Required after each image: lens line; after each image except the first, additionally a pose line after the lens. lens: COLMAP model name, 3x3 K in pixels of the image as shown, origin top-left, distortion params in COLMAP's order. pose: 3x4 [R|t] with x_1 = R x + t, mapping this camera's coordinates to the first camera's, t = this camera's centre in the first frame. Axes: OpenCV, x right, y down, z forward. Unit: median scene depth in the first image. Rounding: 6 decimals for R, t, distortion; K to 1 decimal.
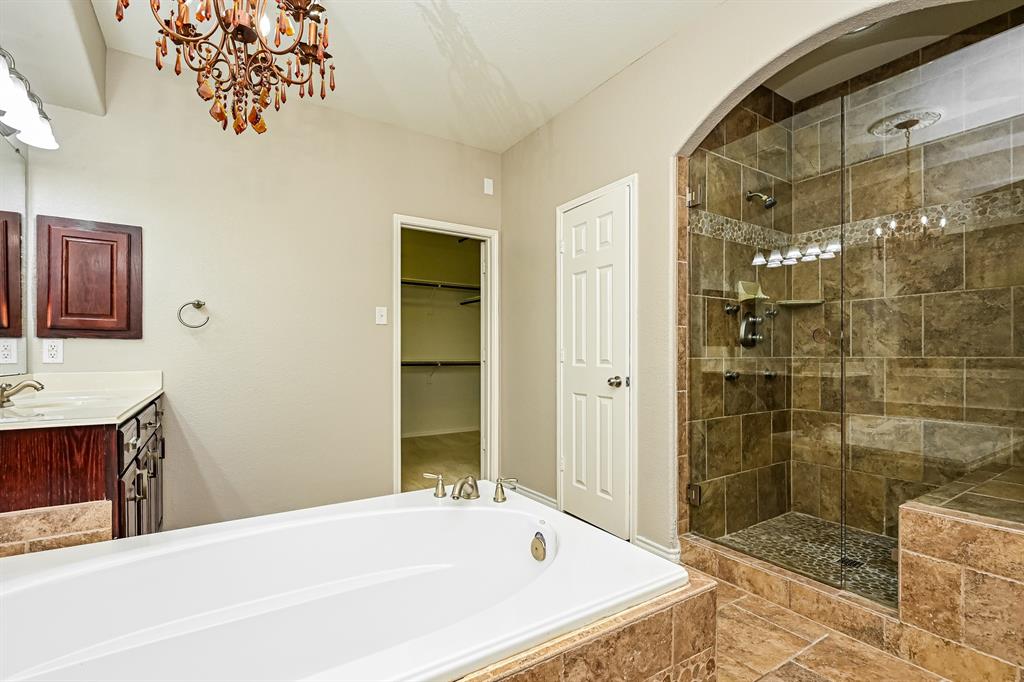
lens RADIAL K [[466.8, 0, 504.6], [0, 466.8, 357.1], [0, 0, 1]] dist [0.011293, 0.000414]
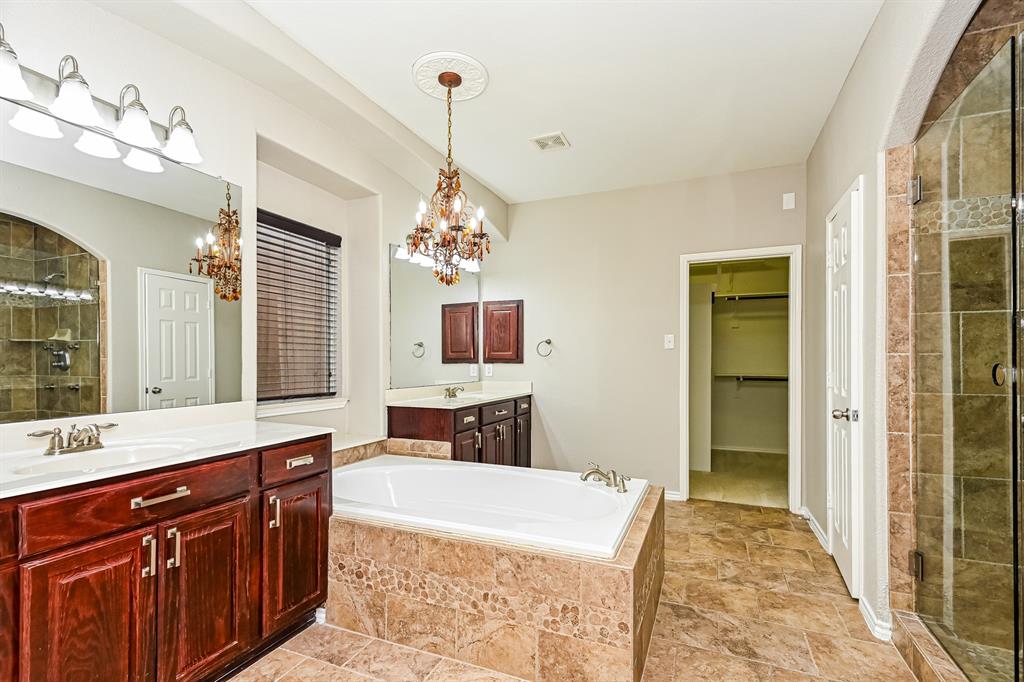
lens RADIAL K [[466.8, 0, 522.5], [0, 466.8, 358.4], [0, 0, 1]] dist [0.011293, 0.000414]
pose [[0.582904, -0.001708, -0.812539, 0.658638], [-0.005460, 0.999967, -0.006019, -0.048665], [0.812523, 0.007945, 0.582875, -0.011620]]
